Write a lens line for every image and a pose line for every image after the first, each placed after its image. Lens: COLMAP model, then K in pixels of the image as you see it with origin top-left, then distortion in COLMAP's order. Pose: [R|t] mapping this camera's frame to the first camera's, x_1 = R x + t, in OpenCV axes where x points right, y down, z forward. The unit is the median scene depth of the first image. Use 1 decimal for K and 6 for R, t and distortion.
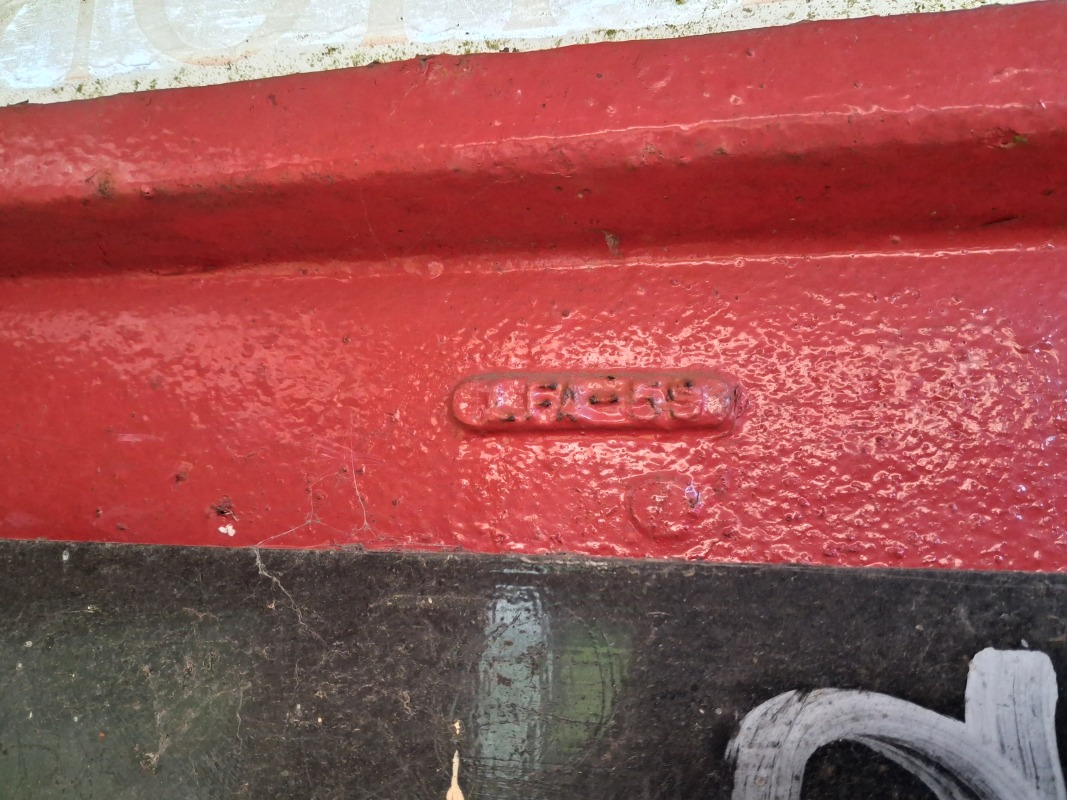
lens RADIAL K [[821.9, 0, 567.0], [0, 821.9, 402.6], [0, 0, 1]] dist [0.067067, -0.106979]
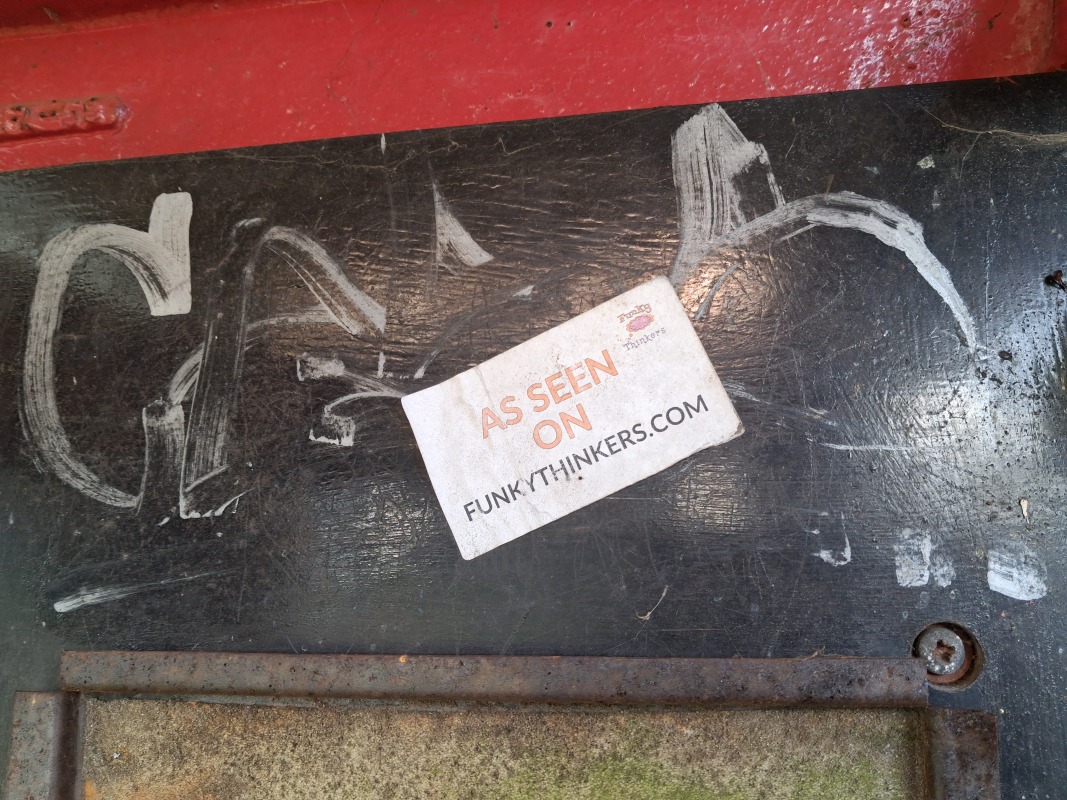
lens RADIAL K [[841.2, 0, 533.5], [0, 841.2, 400.0], [0, 0, 1]] dist [0.000949, -0.009319]
pose [[0.999187, -0.014313, 0.037684, 1.224208], [0.013793, 0.999807, 0.014020, 0.723001], [-0.037877, -0.013488, 0.999191, -0.872632]]
